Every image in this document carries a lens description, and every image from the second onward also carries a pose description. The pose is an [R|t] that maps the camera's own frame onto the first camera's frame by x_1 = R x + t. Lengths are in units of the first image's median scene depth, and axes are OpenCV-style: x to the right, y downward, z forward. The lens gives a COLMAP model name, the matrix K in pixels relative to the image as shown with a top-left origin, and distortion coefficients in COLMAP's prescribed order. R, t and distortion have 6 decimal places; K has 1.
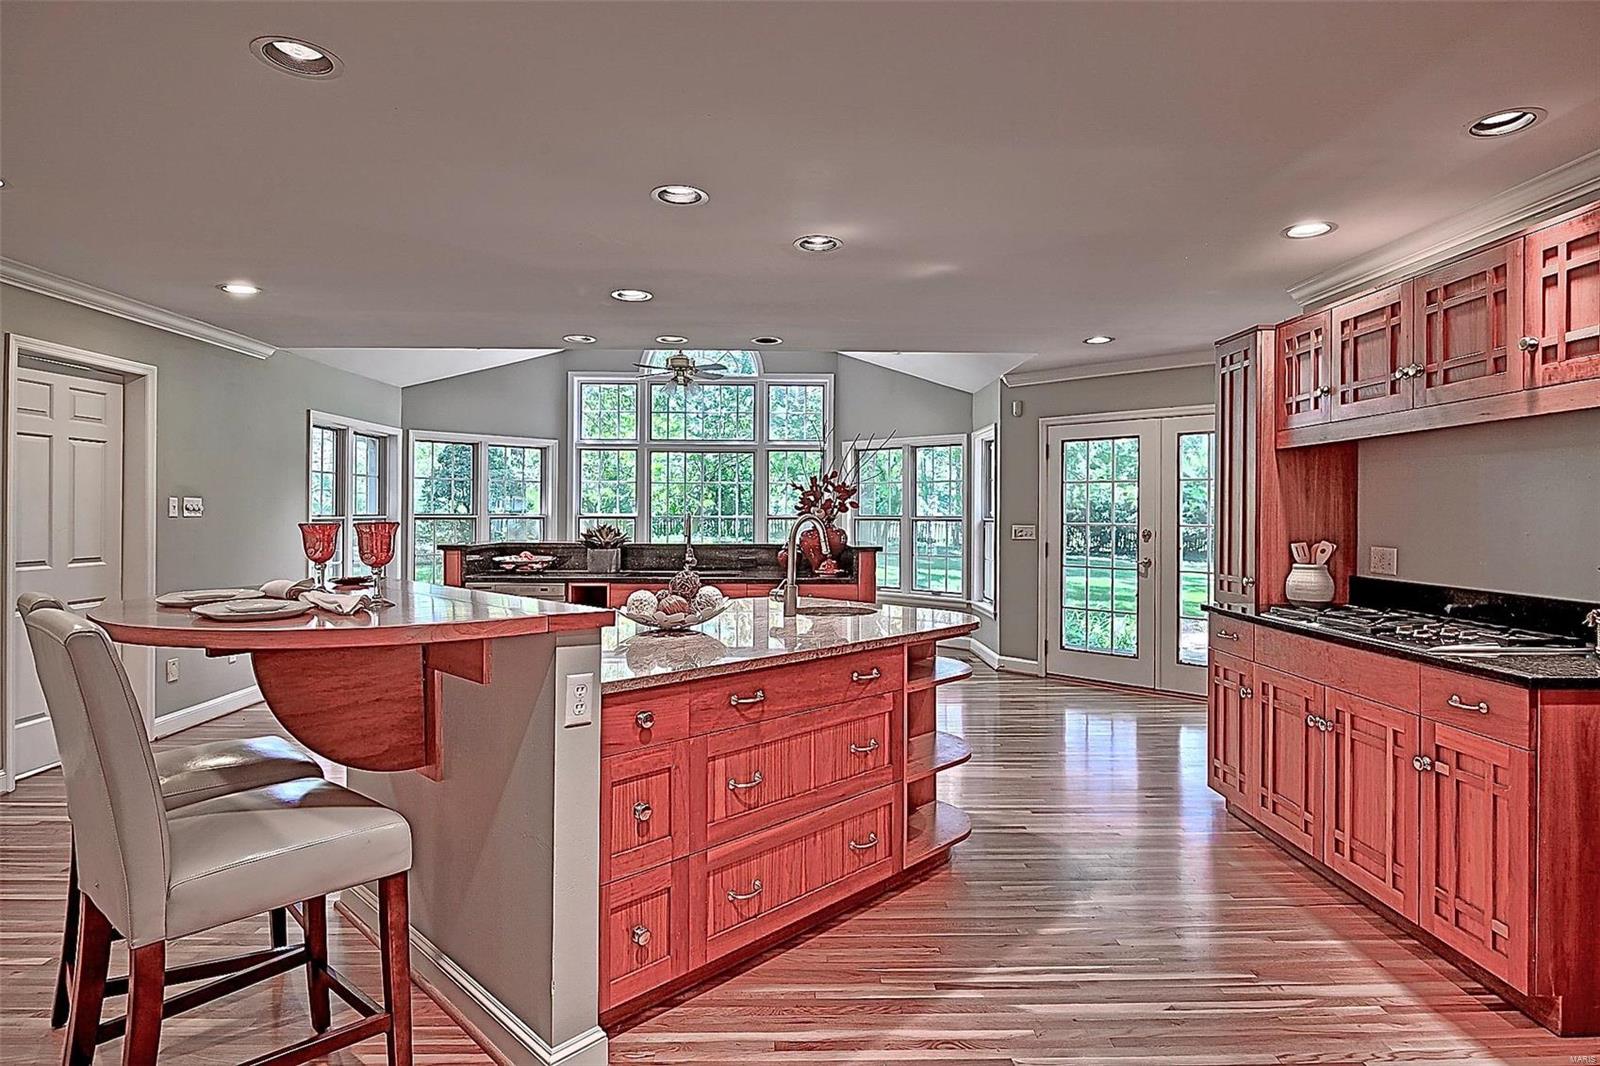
lens RADIAL K [[865.6, 0, 807.1], [0, 865.6, 516.4], [0, 0, 1]] dist [-0.002205, -0.005780]
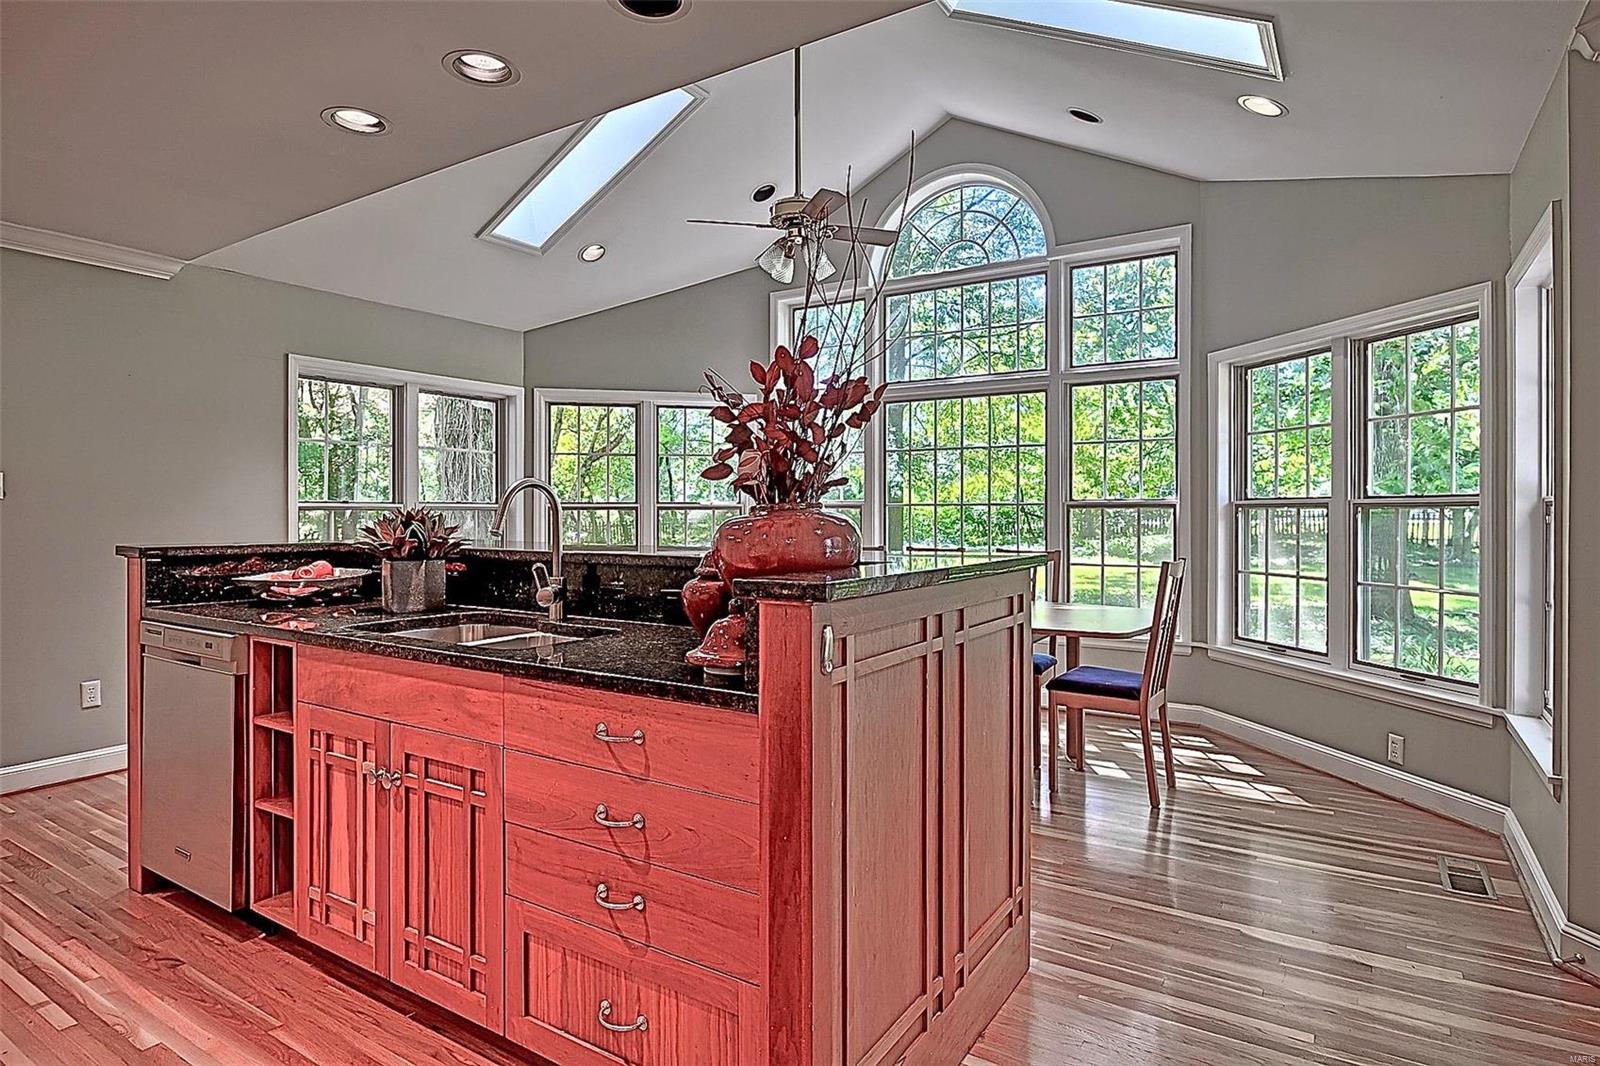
lens RADIAL K [[865.6, 0, 809.4], [0, 865.6, 518.1], [0, 0, 1]] dist [-0.002205, -0.005780]
pose [[0.831804, -0.000577, -0.555068, 0.253834], [0.001973, 0.999996, 0.001917, 0.017571], [0.555065, -0.002690, 0.831802, 0.890370]]
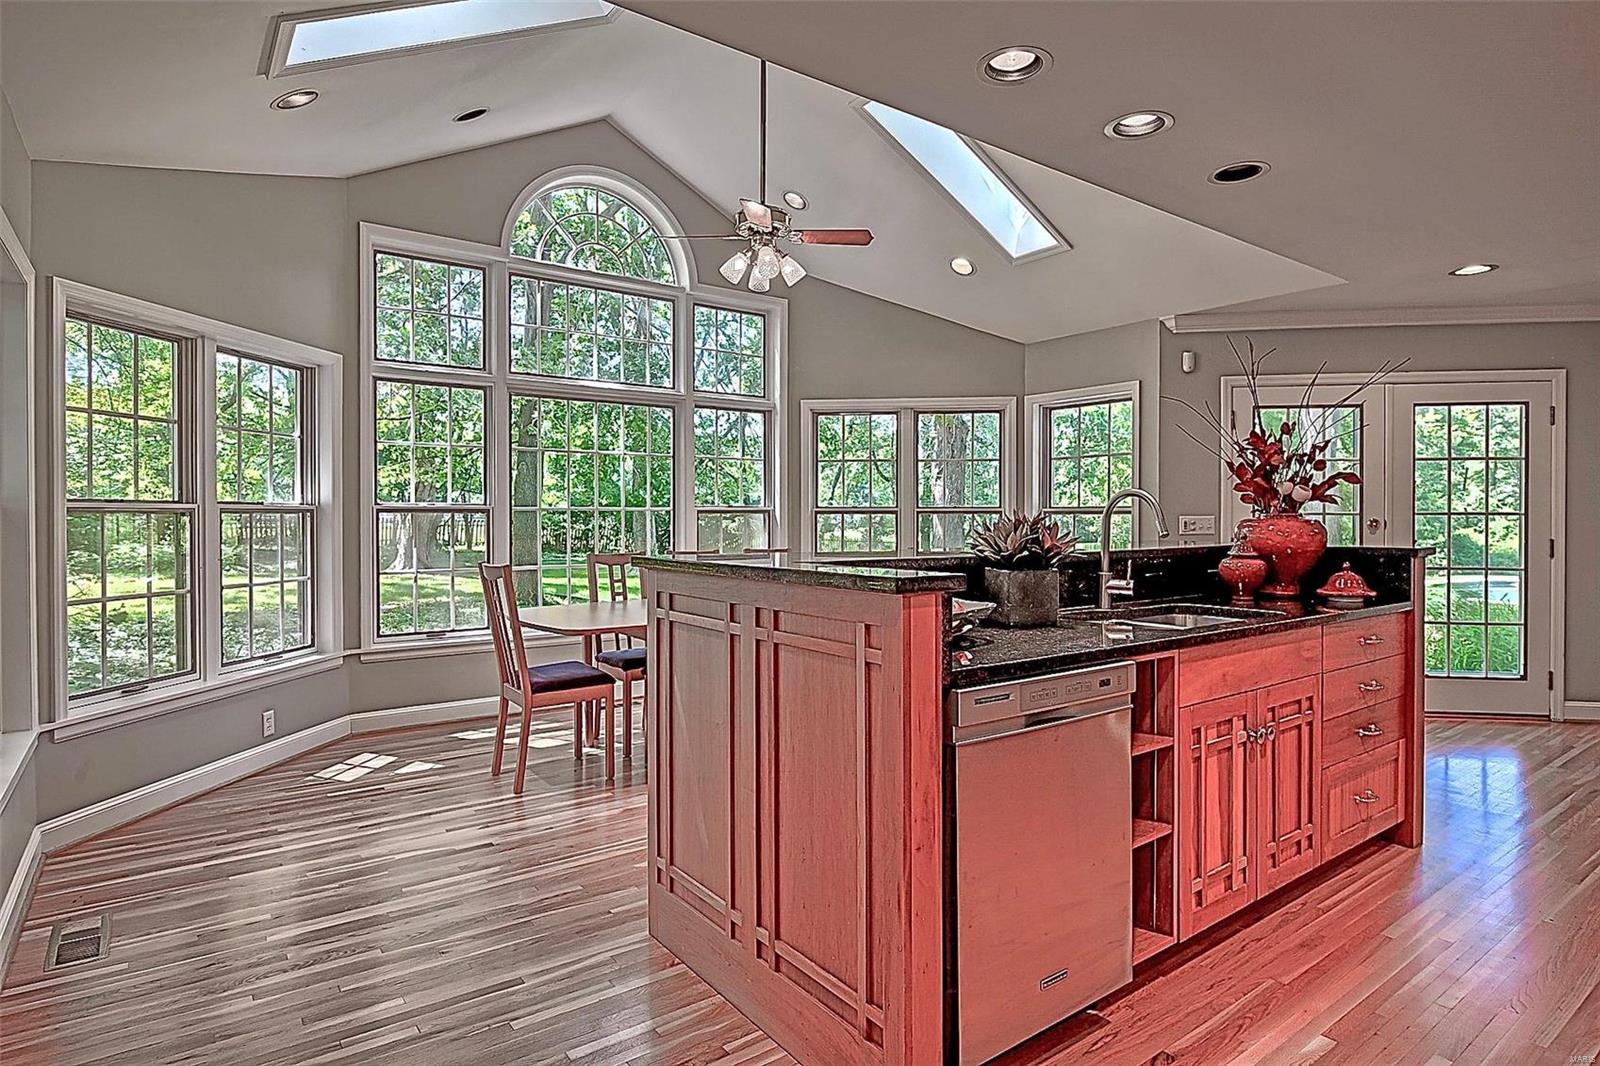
lens RADIAL K [[865.6, 0, 808.1], [0, 865.6, 527.1], [0, 0, 1]] dist [-0.002205, -0.005780]
pose [[0.815518, -0.013177, 0.578581, -0.706668], [0.005956, 0.999879, 0.014377, 0.011786], [-0.578701, -0.008279, 0.815498, 0.861675]]
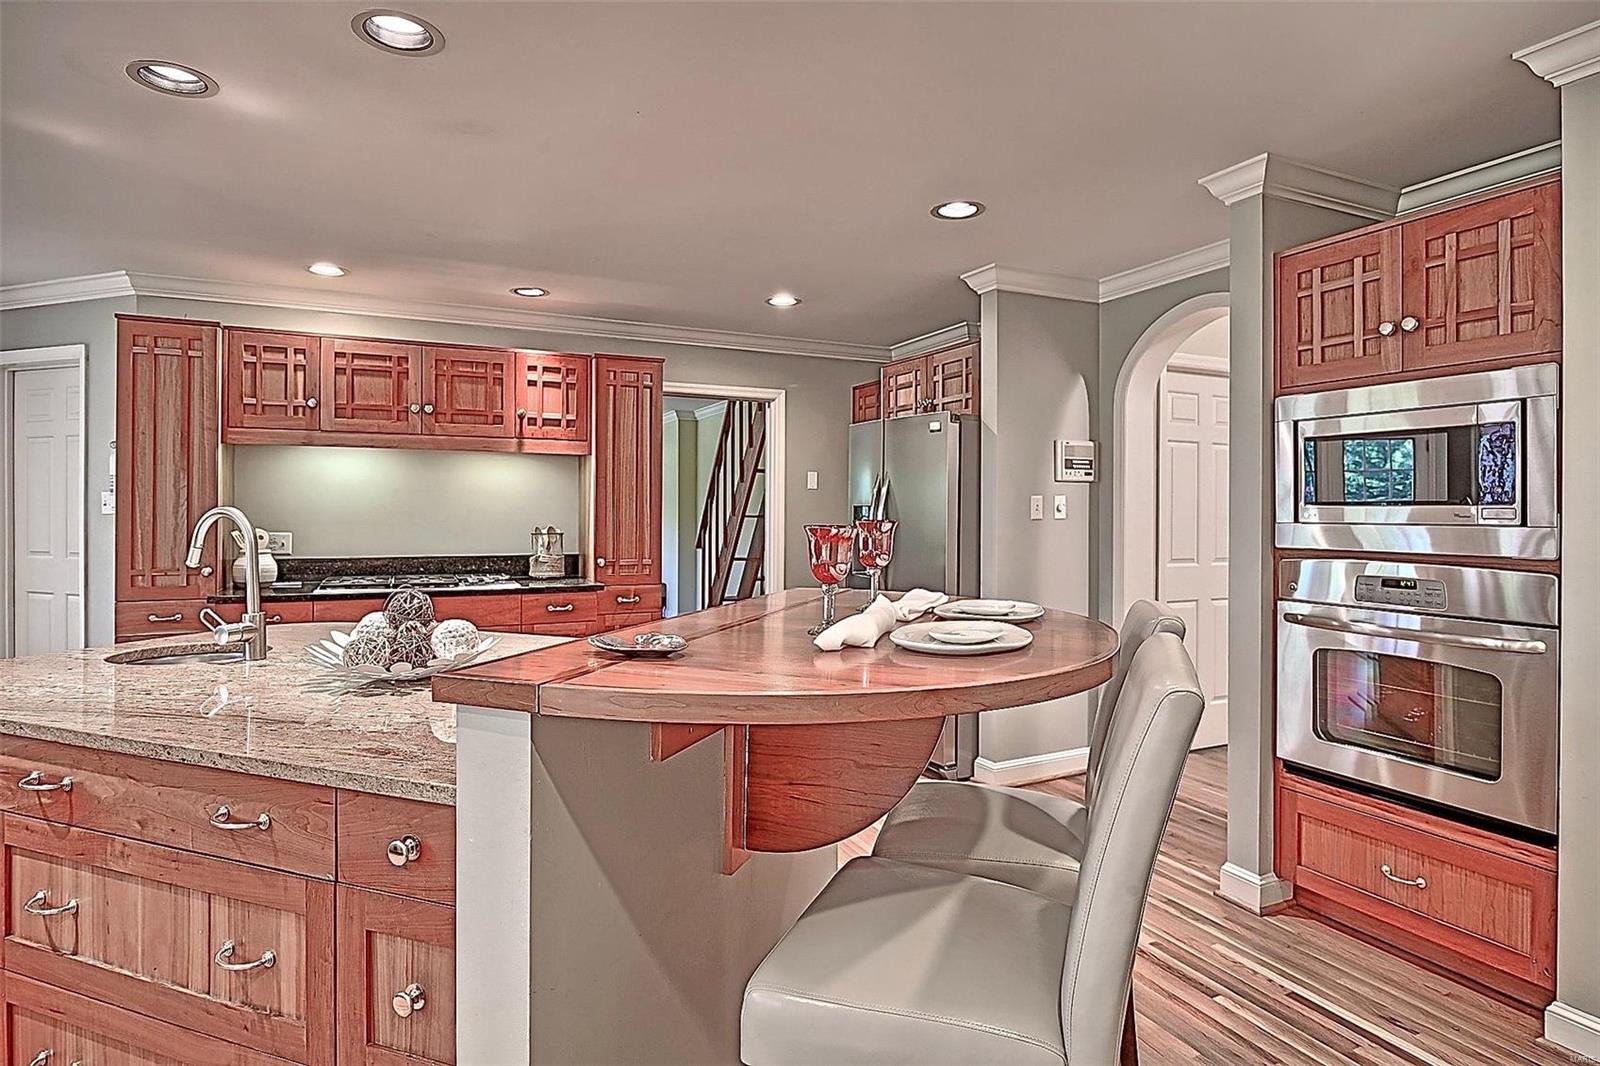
lens RADIAL K [[865.6, 0, 802.1], [0, 865.6, 519.8], [0, 0, 1]] dist [-0.002205, -0.005780]
pose [[-0.409908, -0.017859, 0.911952, -0.583855], [-0.004976, 0.999837, 0.017343, -0.004866], [-0.912113, 0.002572, -0.409930, 0.649955]]
